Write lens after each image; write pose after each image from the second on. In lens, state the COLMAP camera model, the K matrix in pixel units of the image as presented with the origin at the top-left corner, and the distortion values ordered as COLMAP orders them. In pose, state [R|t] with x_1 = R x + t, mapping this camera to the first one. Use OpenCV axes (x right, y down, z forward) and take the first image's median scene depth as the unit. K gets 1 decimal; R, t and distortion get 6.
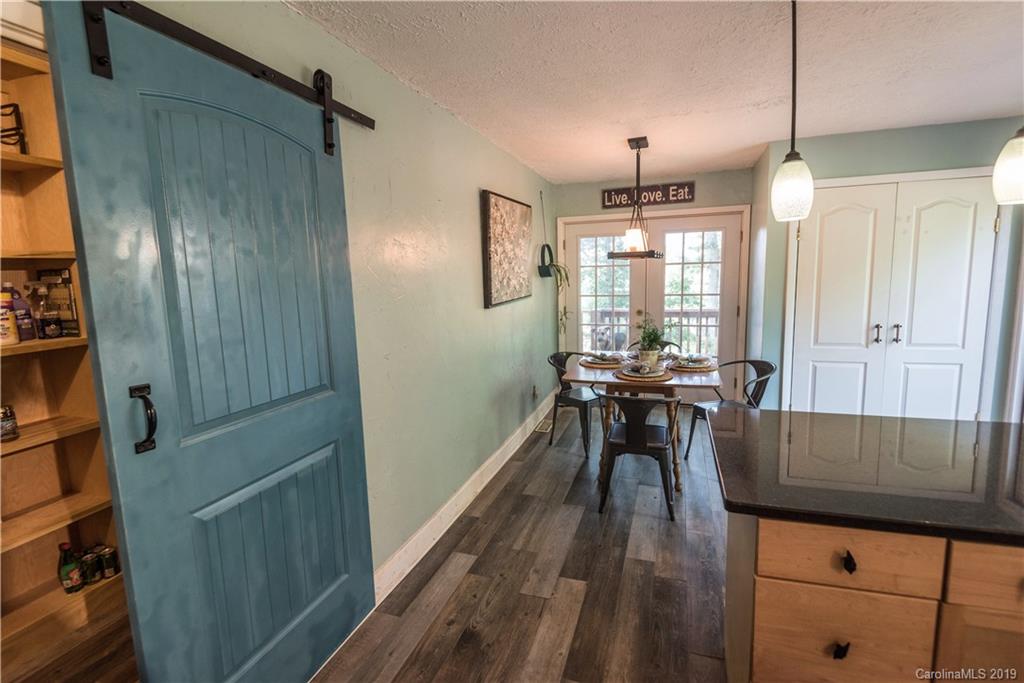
lens RADIAL K [[477.7, 0, 504.2], [0, 477.7, 339.2], [0, 0, 1]] dist [-0.002136, -0.001210]
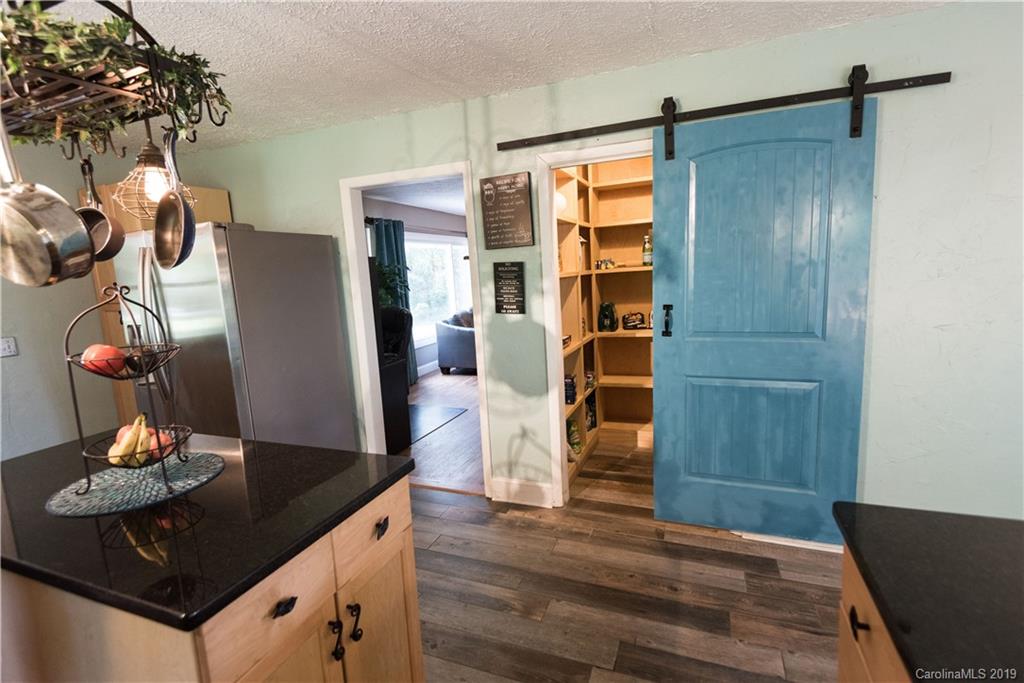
lens RADIAL K [[477.7, 0, 517.2], [0, 477.7, 343.3], [0, 0, 1]] dist [-0.002136, -0.001210]
pose [[-0.035587, 0.178450, -0.983305, 0.390925], [-0.082821, 0.980017, 0.180851, -0.017528], [0.995929, 0.087874, -0.020097, 0.111358]]
